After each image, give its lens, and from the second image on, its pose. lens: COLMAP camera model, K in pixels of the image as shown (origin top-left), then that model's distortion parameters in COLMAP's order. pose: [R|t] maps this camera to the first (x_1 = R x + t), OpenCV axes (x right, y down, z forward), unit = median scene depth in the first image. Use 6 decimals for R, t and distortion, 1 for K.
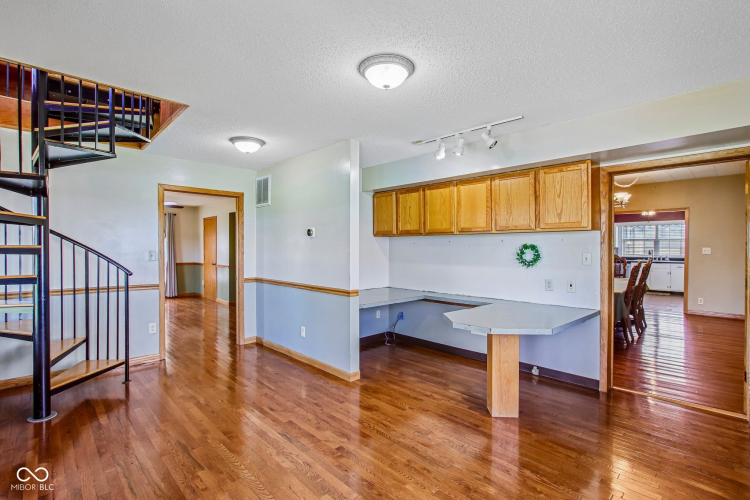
lens RADIAL K [[353.0, 0, 373.6], [0, 353.0, 249.7], [0, 0, 1]] dist [-0.003897, 0.001705]
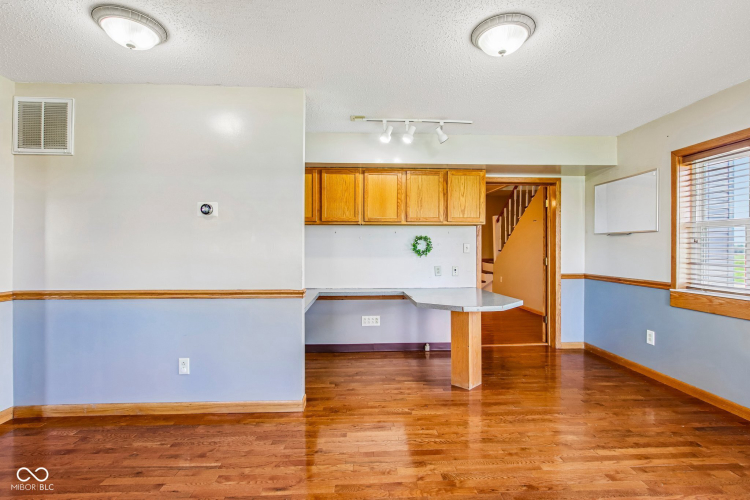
lens RADIAL K [[353.0, 0, 376.0], [0, 353.0, 251.6], [0, 0, 1]] dist [-0.003897, 0.001705]
pose [[0.661485, -0.005045, 0.749941, -0.502895], [0.004762, 0.999985, 0.002527, 0.031096], [-0.749943, 0.001900, 0.661500, 0.369553]]
